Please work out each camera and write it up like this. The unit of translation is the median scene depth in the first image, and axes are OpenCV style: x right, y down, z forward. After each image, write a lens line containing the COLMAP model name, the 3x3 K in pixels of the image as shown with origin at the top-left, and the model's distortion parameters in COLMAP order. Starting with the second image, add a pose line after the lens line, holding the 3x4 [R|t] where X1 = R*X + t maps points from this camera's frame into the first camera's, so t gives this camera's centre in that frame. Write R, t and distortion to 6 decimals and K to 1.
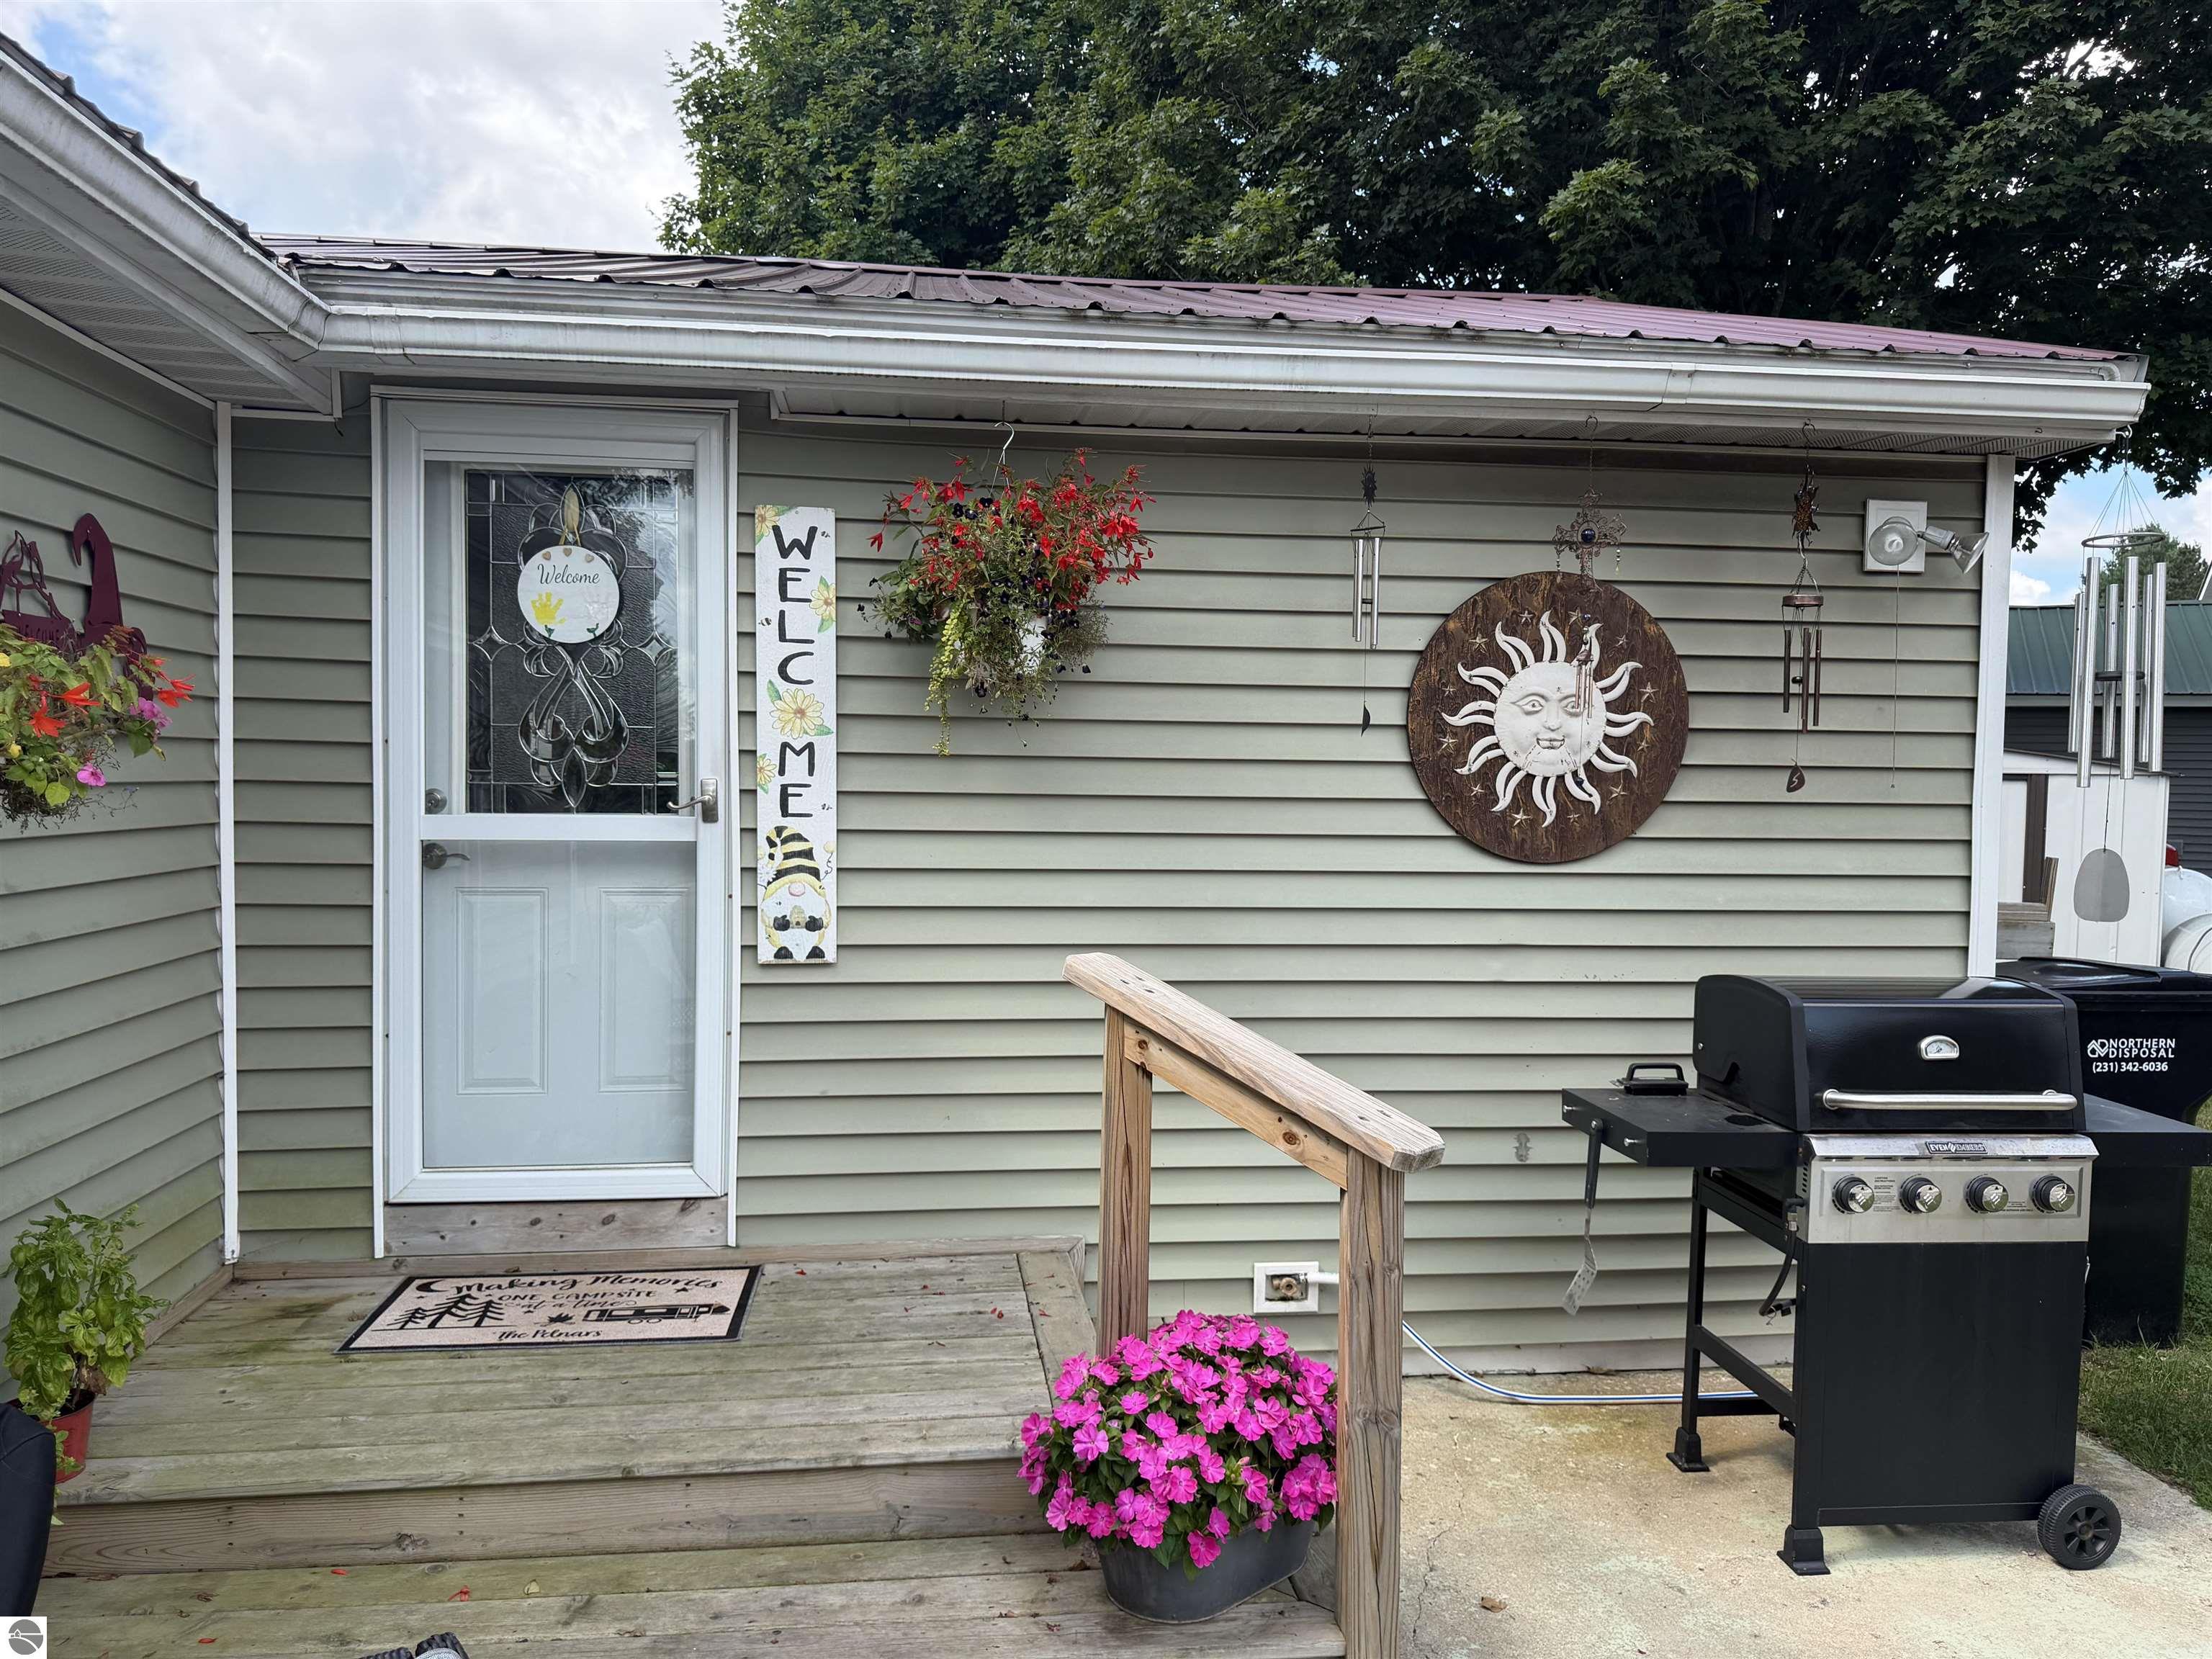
lens RADIAL K [[1566.3, 0, 1116.3], [0, 1566.3, 839.8], [0, 0, 1]] dist [0.051683, -0.054214]
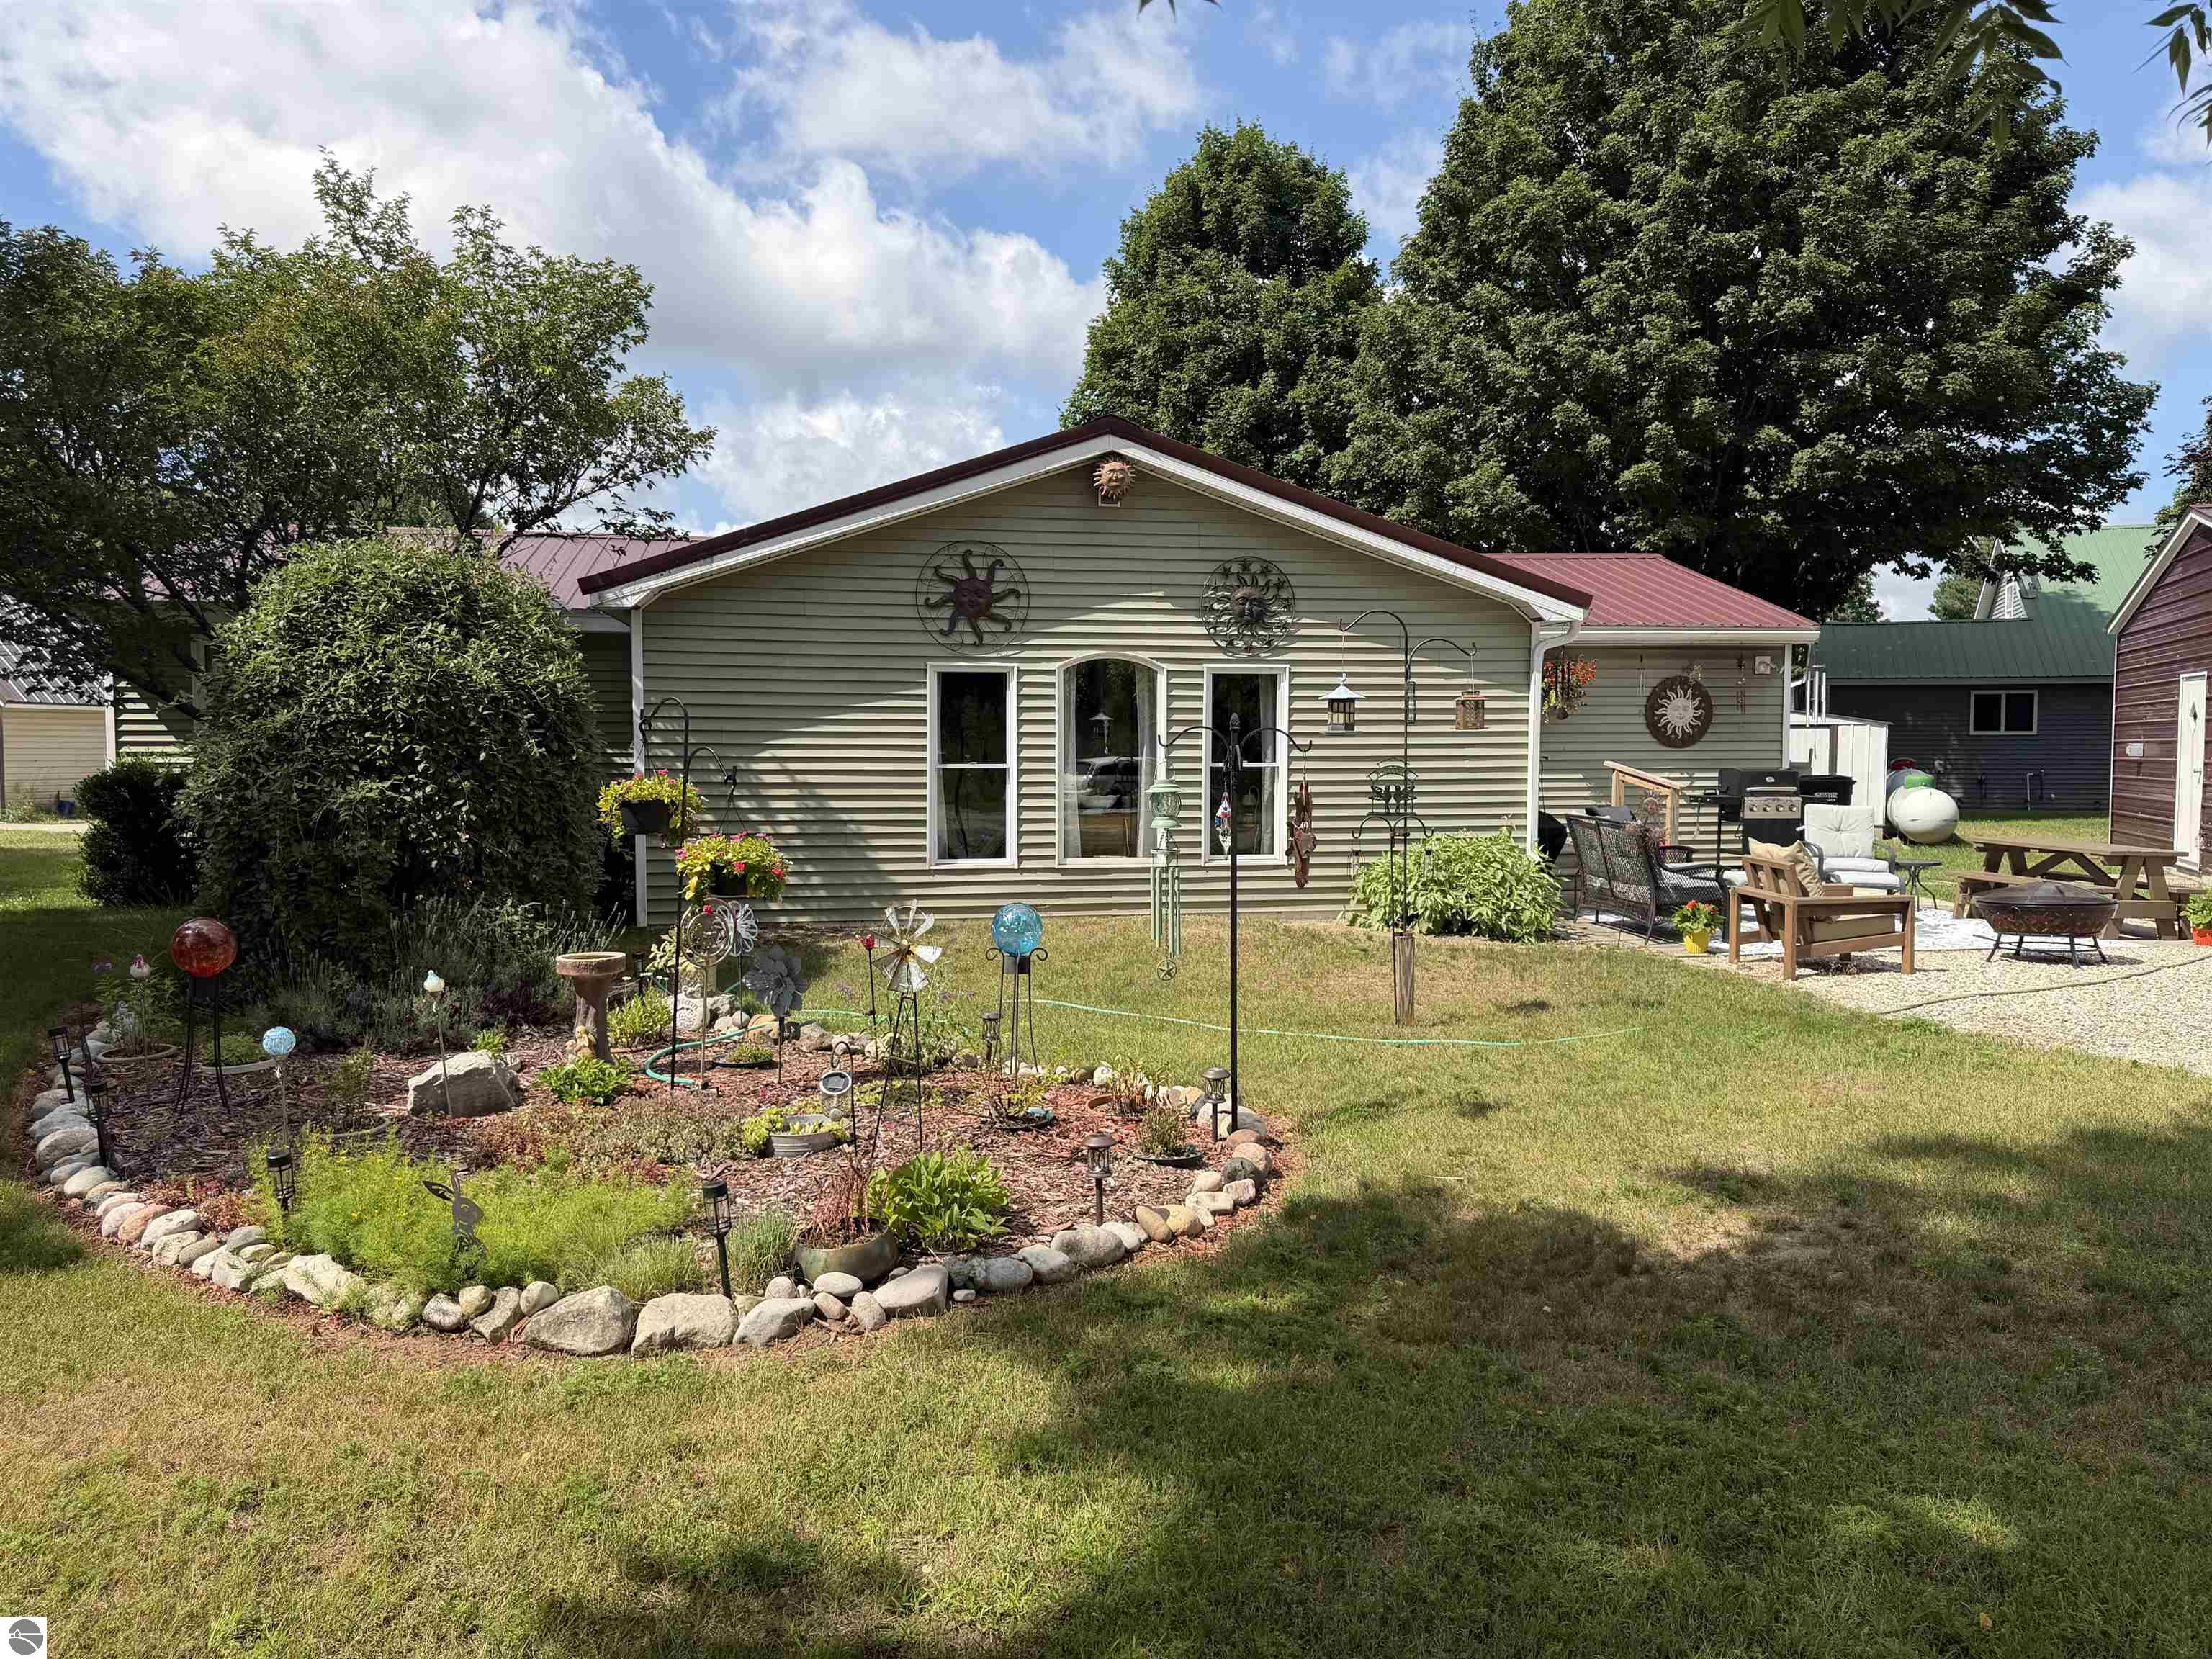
lens RADIAL K [[1566.3, 0, 1110.7], [0, 1566.3, 830.7], [0, 0, 1]] dist [0.051683, -0.054214]
pose [[0.998935, -0.018935, 0.042076, -1.372900], [0.018405, 0.999747, 0.012942, 0.149905], [-0.042311, -0.012154, 0.999031, -3.016058]]
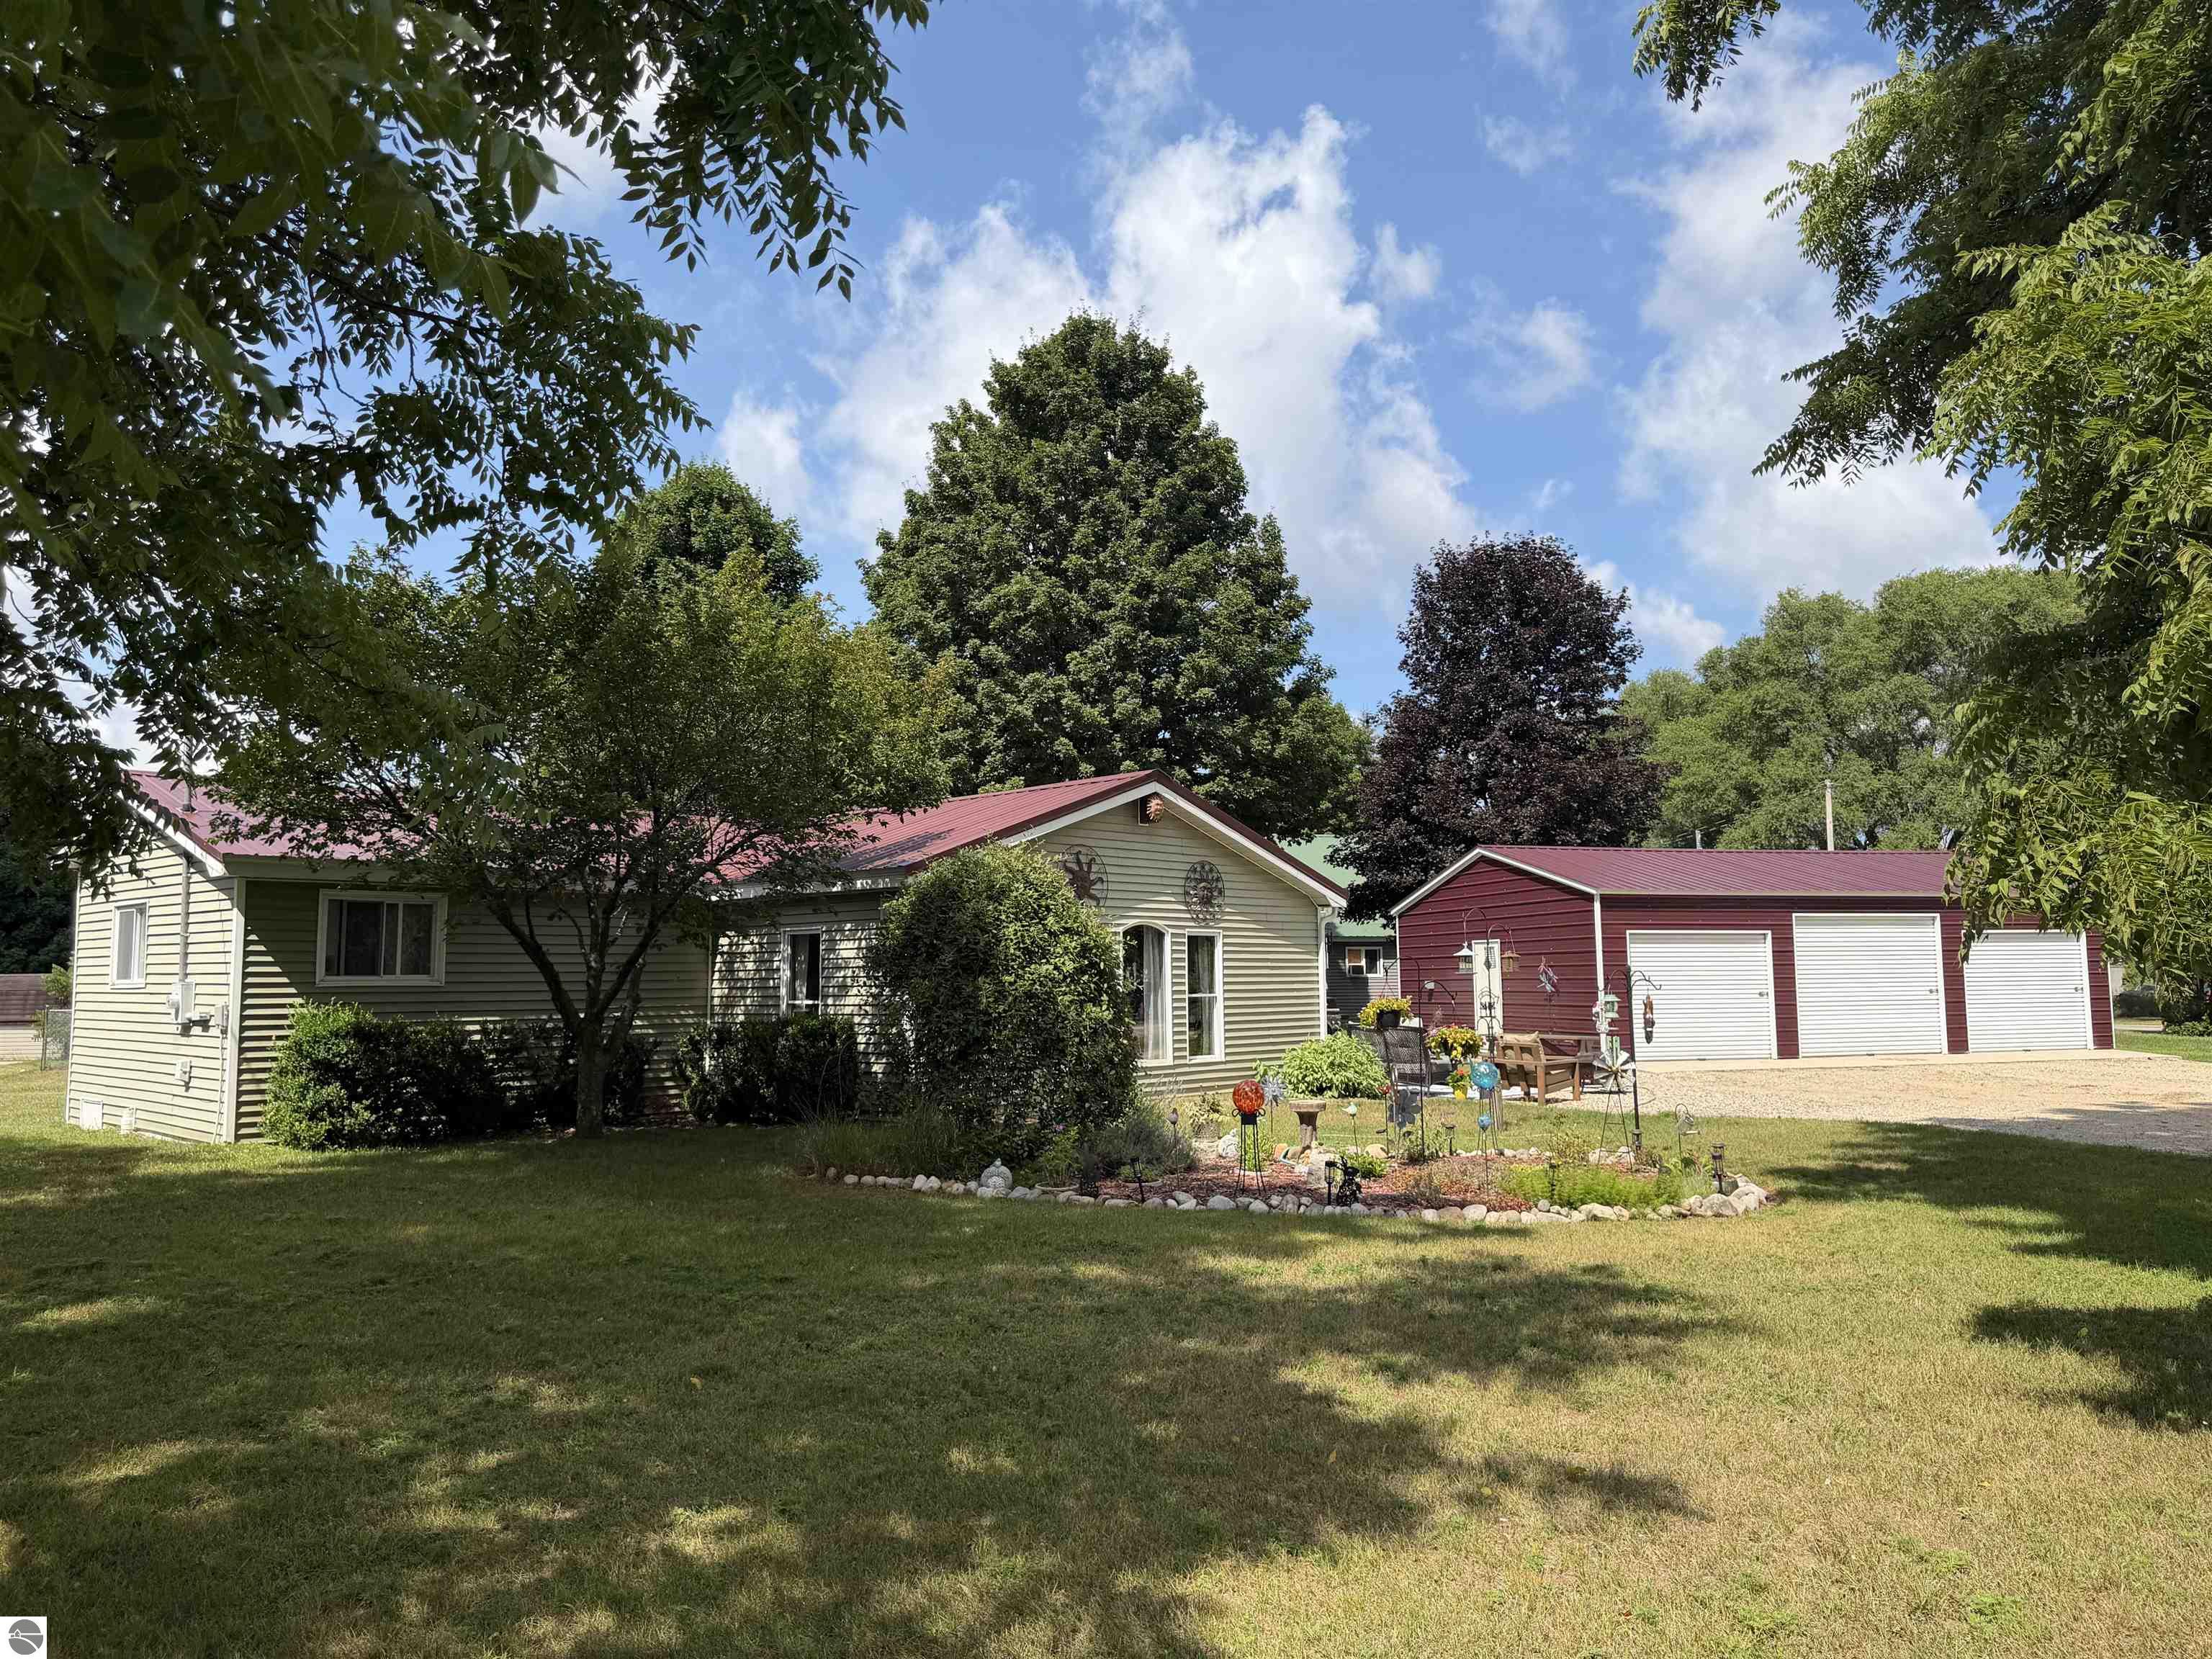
lens RADIAL K [[1566.3, 0, 1109.6], [0, 1566.3, 825.9], [0, 0, 1]] dist [0.051683, -0.054214]
pose [[0.772388, 0.038822, 0.633964, -4.124646], [0.053078, 0.990694, -0.125336, 0.136168], [-0.632929, 0.130458, 0.763139, -3.417936]]
